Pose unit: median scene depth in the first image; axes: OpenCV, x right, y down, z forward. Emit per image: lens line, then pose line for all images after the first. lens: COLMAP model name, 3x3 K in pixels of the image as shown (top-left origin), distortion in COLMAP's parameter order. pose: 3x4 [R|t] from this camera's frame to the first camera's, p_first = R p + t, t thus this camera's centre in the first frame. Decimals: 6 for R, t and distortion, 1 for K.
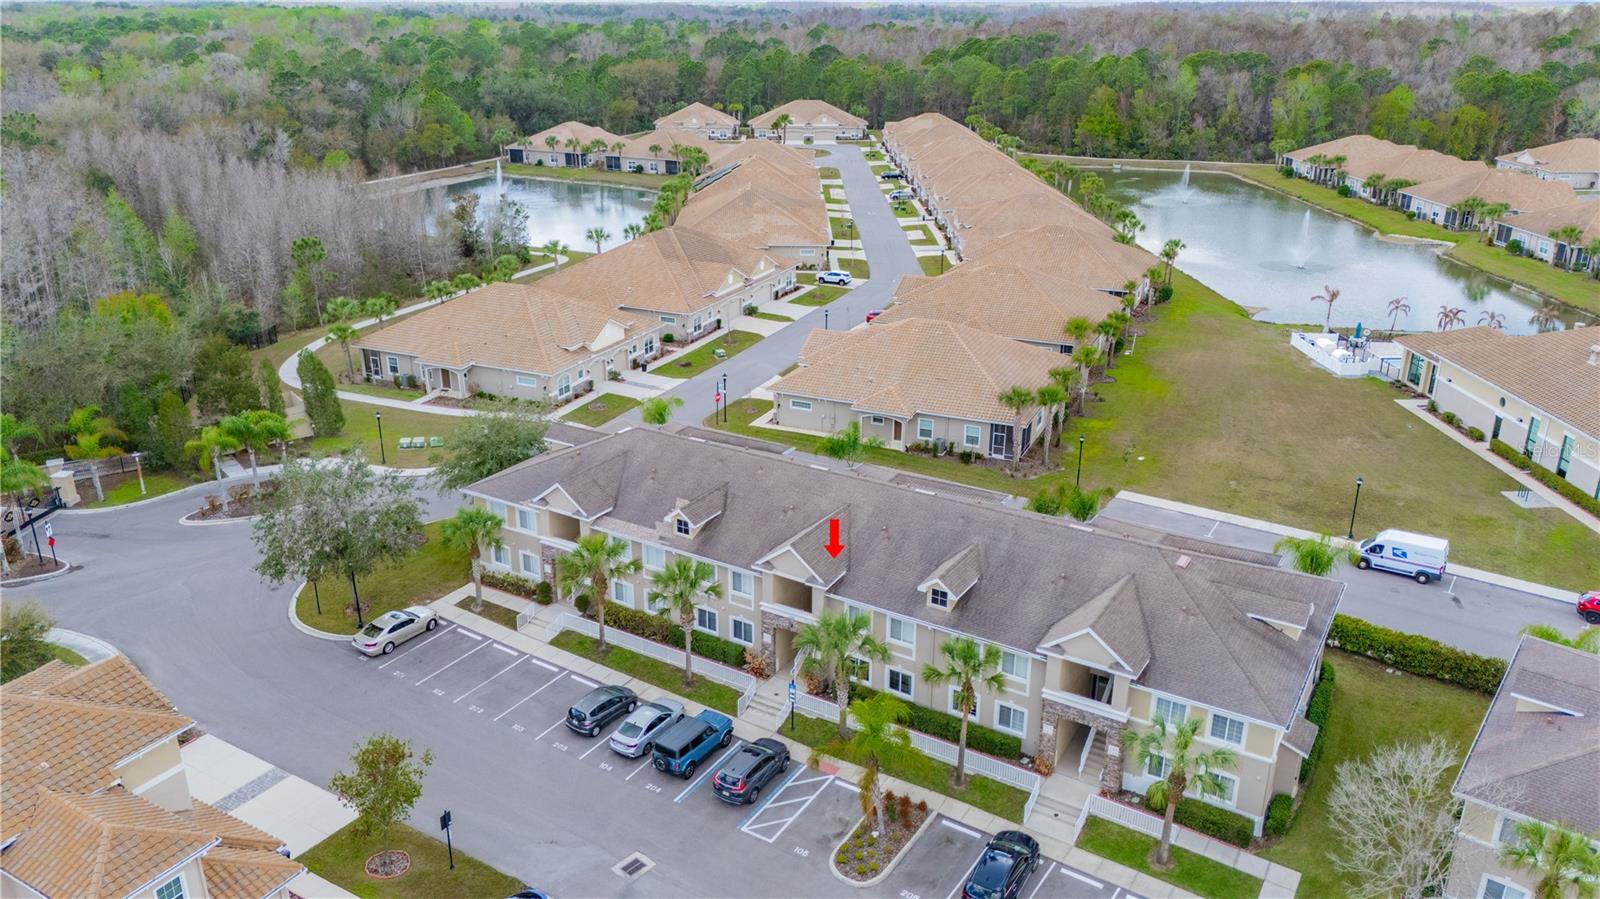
lens RADIAL K [[1171.5, 0, 800.0], [0, 1171.5, 449.5], [0, 0, 1]] dist [0.087140, -0.102518]
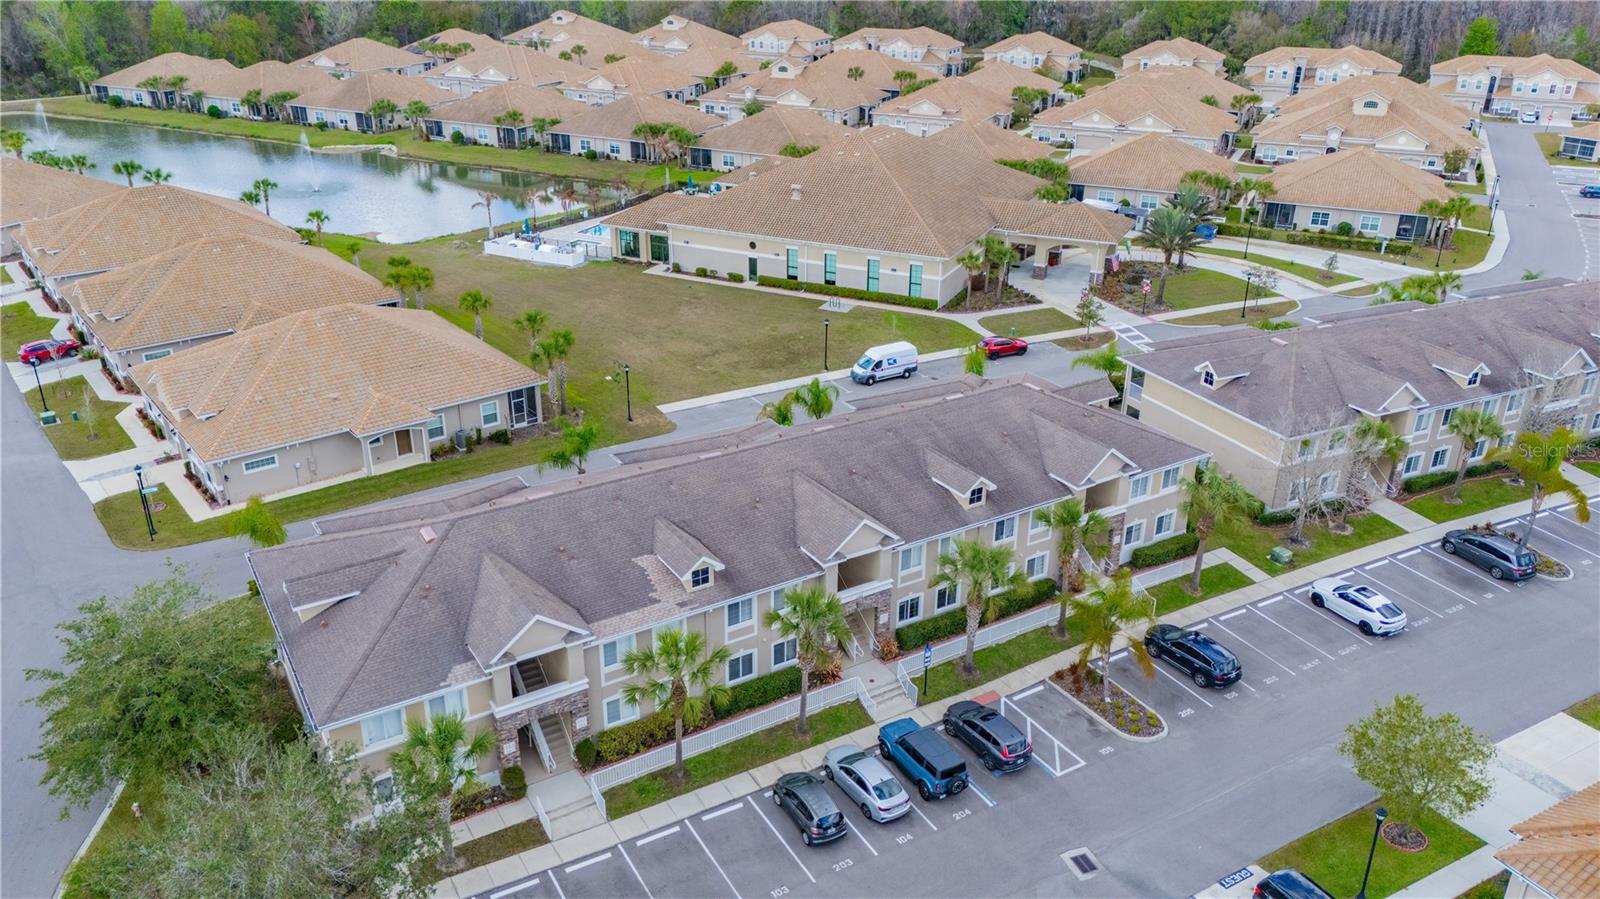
lens RADIAL K [[1171.5, 0, 800.0], [0, 1171.5, 449.5], [0, 0, 1]] dist [0.087140, -0.102518]
pose [[0.450234, -0.366312, 0.814312, -0.478230], [0.312001, 0.919030, 0.240913, -0.128144], [-0.836627, 0.145599, 0.528069, 0.357004]]
